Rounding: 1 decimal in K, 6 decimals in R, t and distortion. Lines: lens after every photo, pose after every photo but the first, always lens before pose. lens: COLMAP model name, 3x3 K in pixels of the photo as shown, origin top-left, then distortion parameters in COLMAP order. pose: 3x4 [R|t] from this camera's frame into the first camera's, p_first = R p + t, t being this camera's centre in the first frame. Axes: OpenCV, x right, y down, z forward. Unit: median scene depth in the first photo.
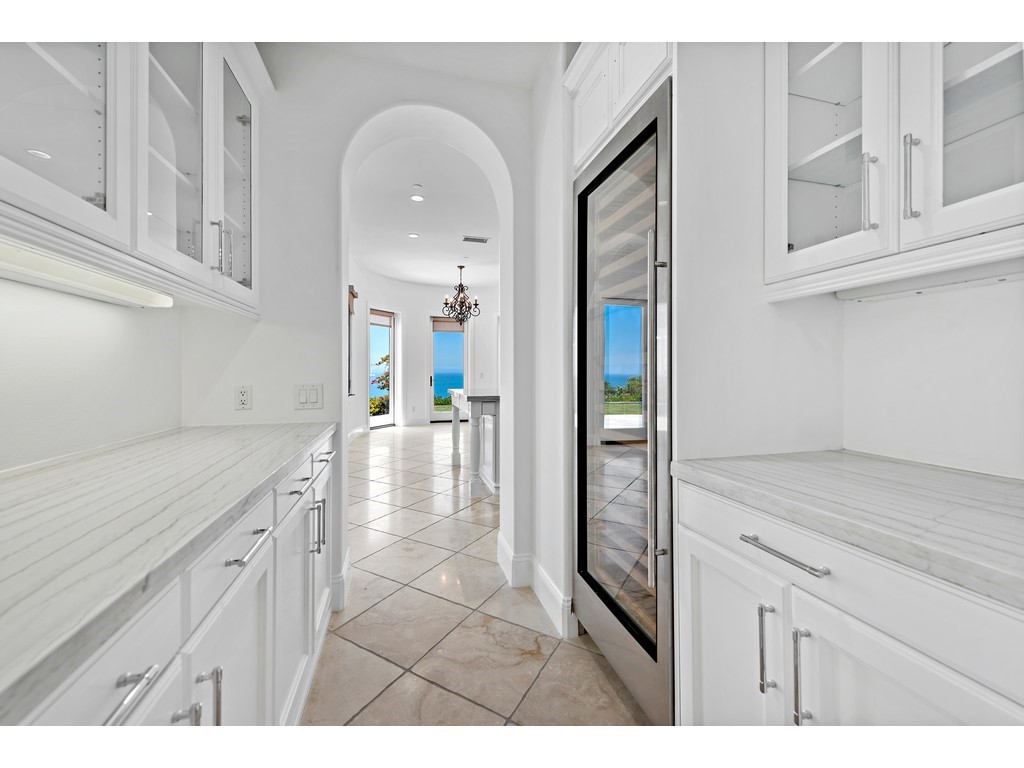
lens RADIAL K [[409.0, 0, 516.3], [0, 409.0, 372.3], [0, 0, 1]] dist [0.001269, -0.000530]
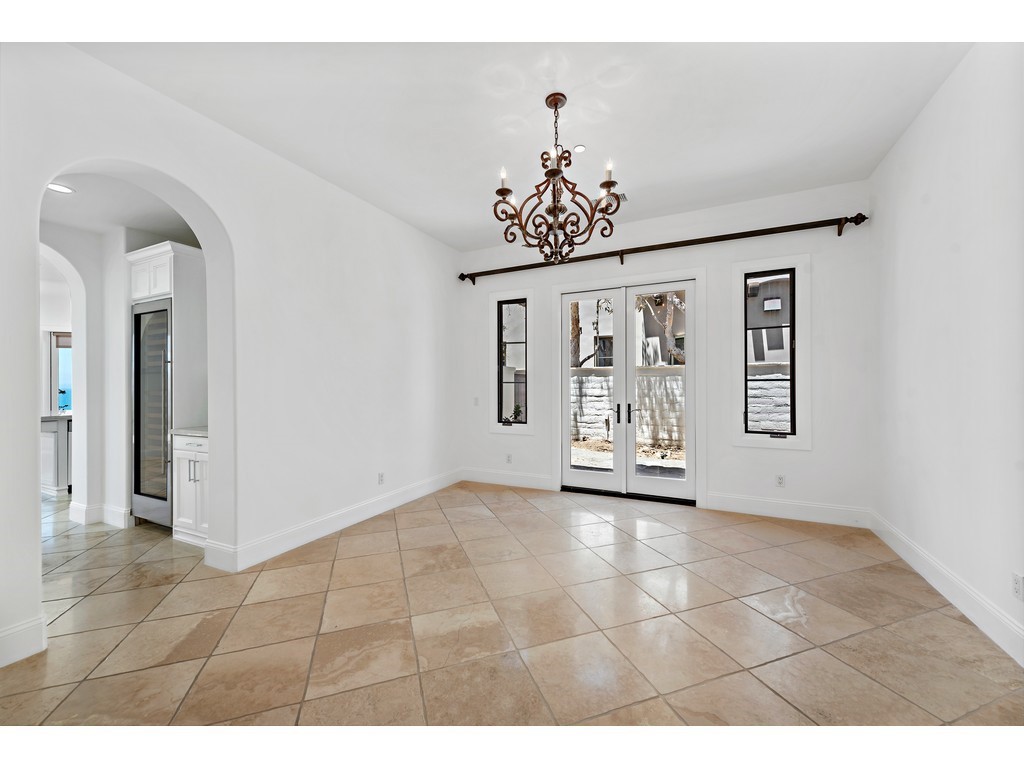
lens RADIAL K [[403.8, 0, 515.2], [0, 403.8, 379.7], [0, 0, 1]] dist [0.001565, -0.000118]
pose [[0.665558, 0.001185, 0.746345, -0.095770], [0.007021, 0.999945, -0.007848, -0.065285], [-0.746313, 0.010464, 0.665512, -1.819098]]
